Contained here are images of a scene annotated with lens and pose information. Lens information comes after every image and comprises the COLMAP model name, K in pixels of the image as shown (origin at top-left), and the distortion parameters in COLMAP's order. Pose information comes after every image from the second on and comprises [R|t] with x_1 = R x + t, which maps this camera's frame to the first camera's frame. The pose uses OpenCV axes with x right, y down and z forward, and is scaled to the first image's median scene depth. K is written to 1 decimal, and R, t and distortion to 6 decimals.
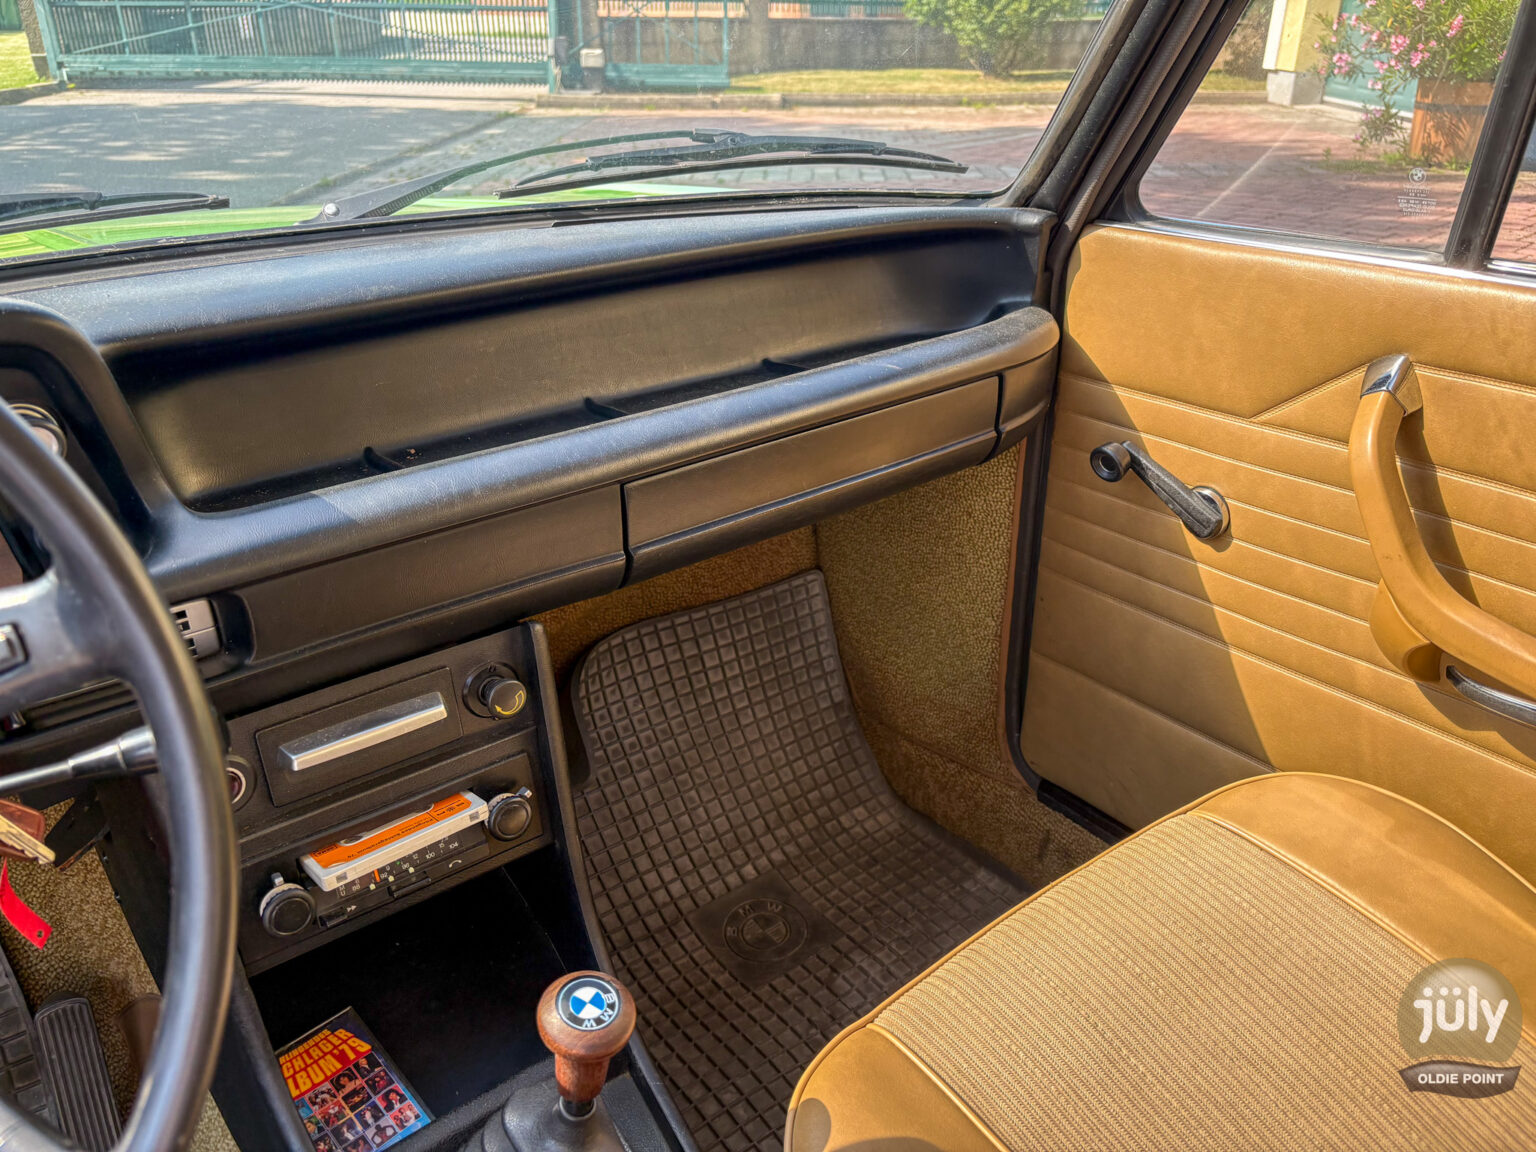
lens RADIAL K [[1166.5, 0, 758.2], [0, 1166.5, 590.7], [0, 0, 1]] dist [0.044571, -0.049001]
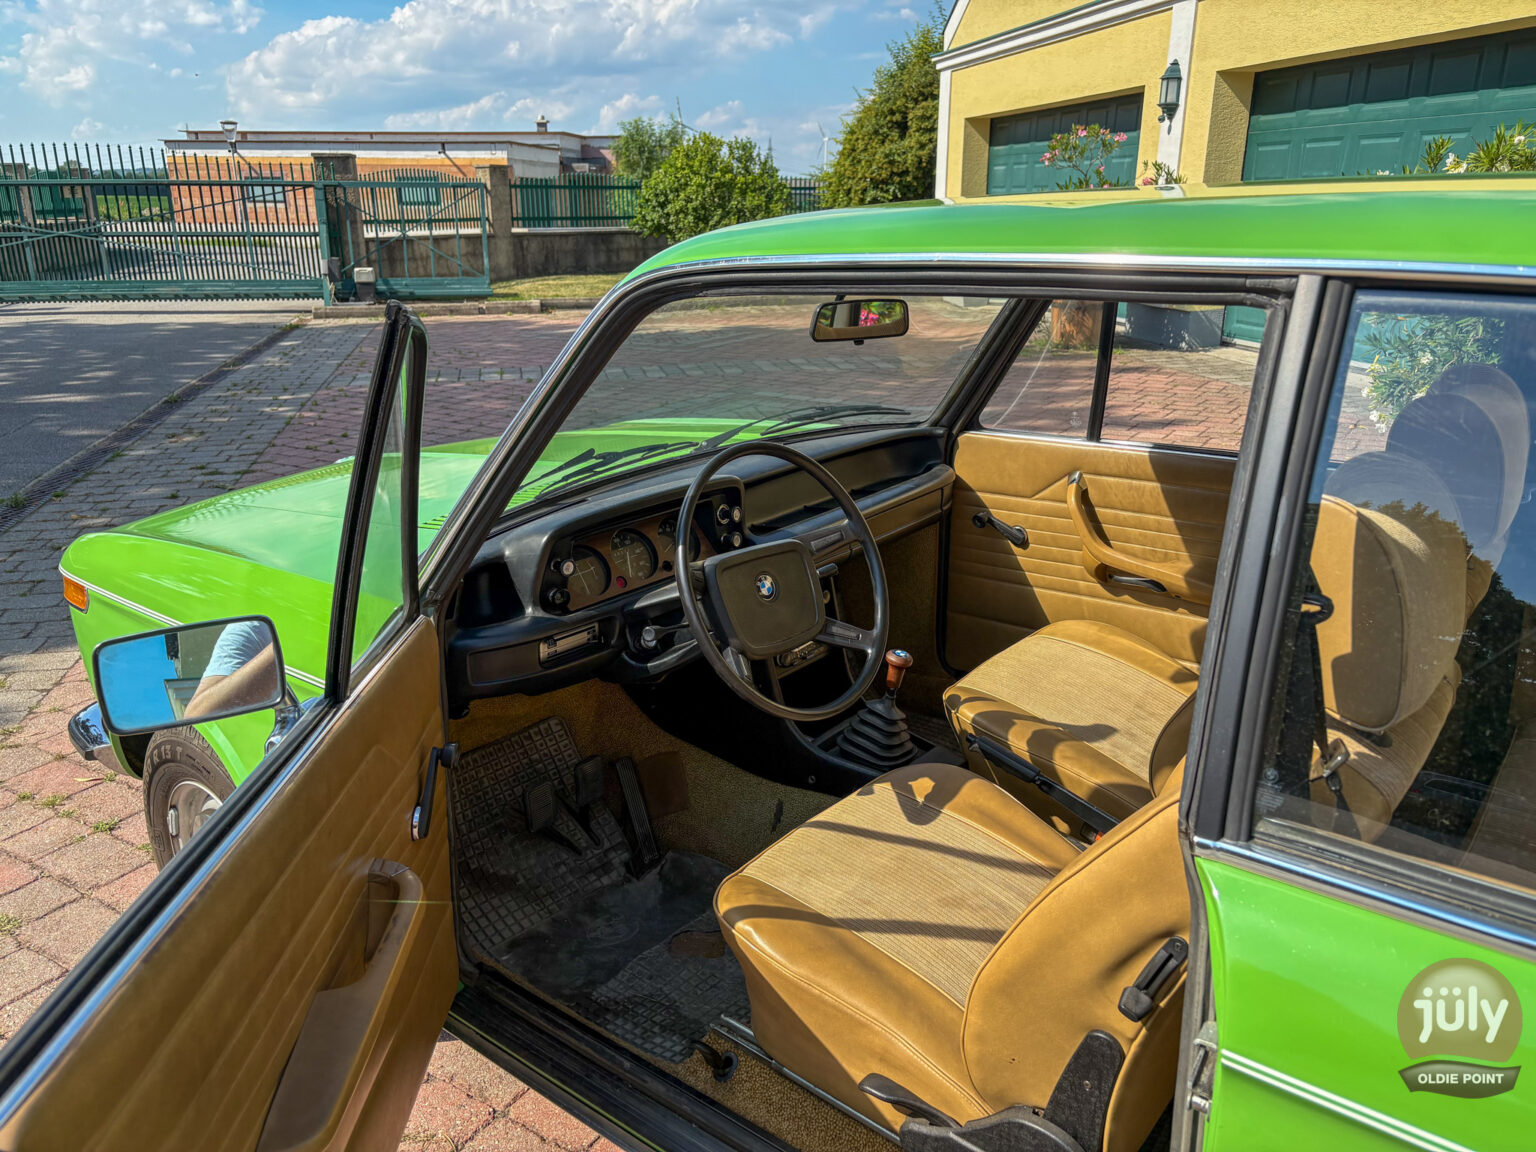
lens RADIAL K [[1166.5, 0, 757.7], [0, 1166.5, 569.1], [0, 0, 1]] dist [0.044571, -0.049001]
pose [[0.970657, -0.083719, 0.225423, -0.736554], [0.118189, 0.982490, -0.144031, 0.296433], [-0.209417, 0.166448, 0.963556, -1.302828]]
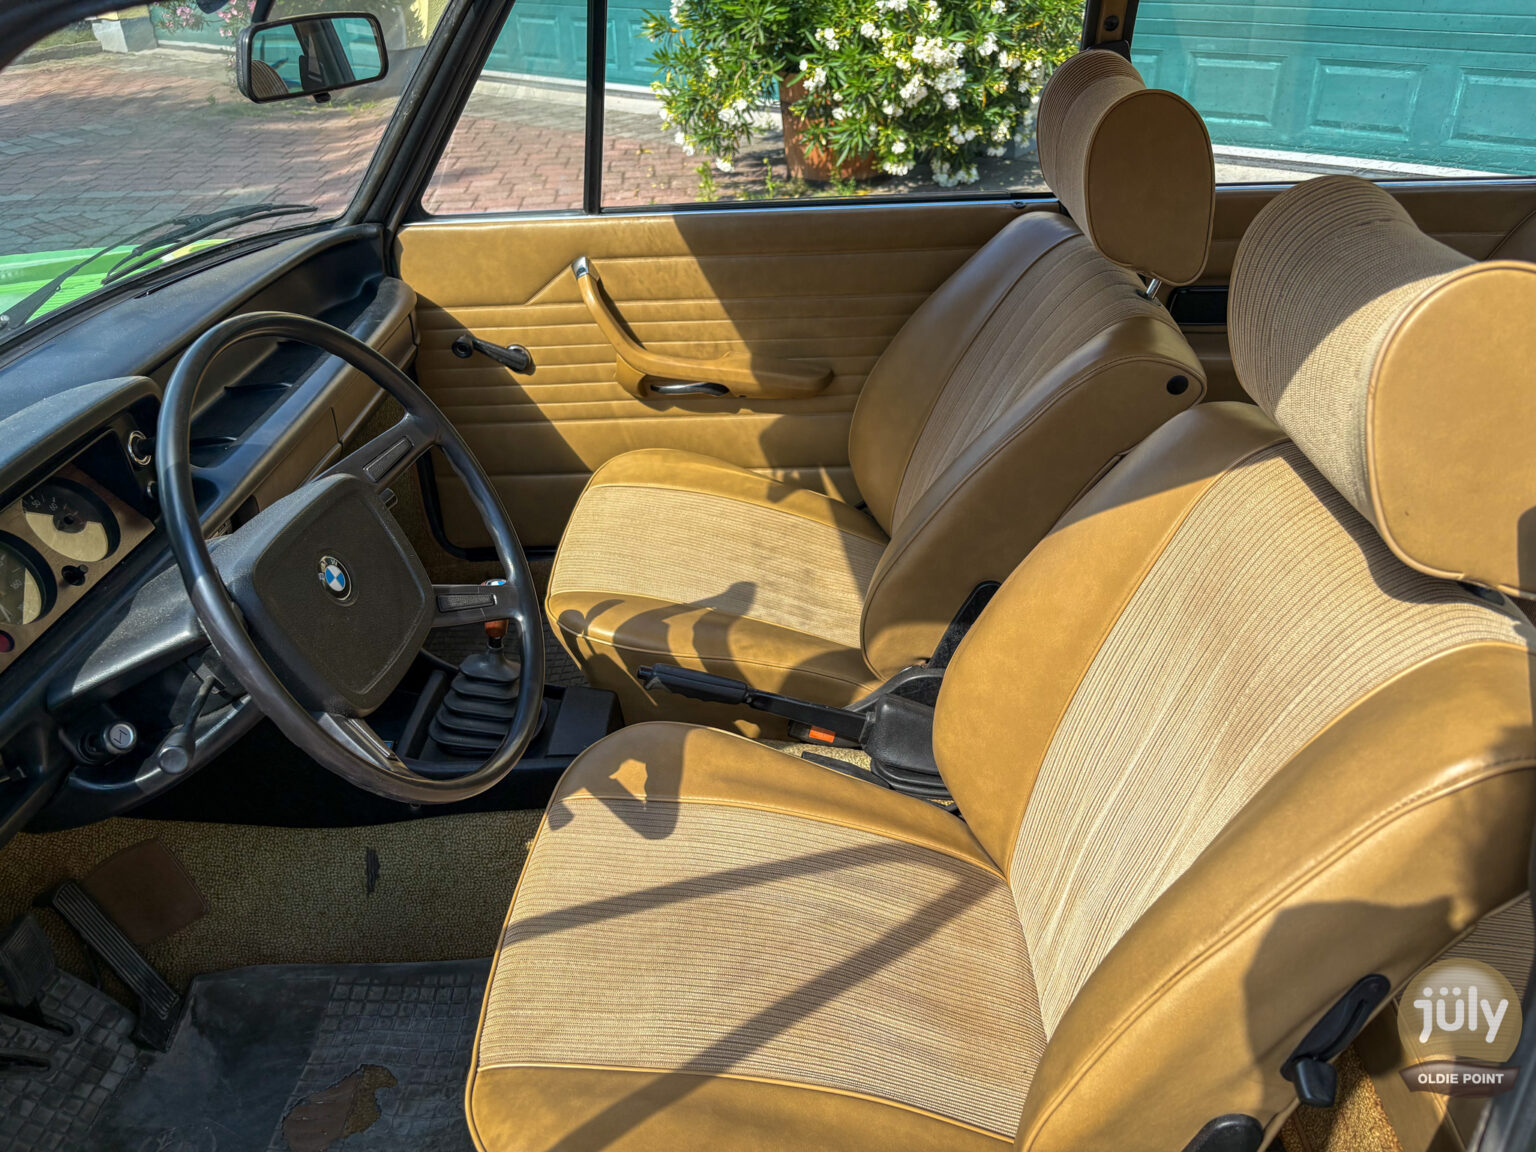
lens RADIAL K [[1166.5, 0, 764.8], [0, 1166.5, 585.6], [0, 0, 1]] dist [0.044571, -0.049001]
pose [[0.630324, -0.408065, 0.660435, -0.750722], [0.374353, 0.905037, 0.201913, 0.033450], [-0.680112, 0.119965, 0.723227, -0.598235]]
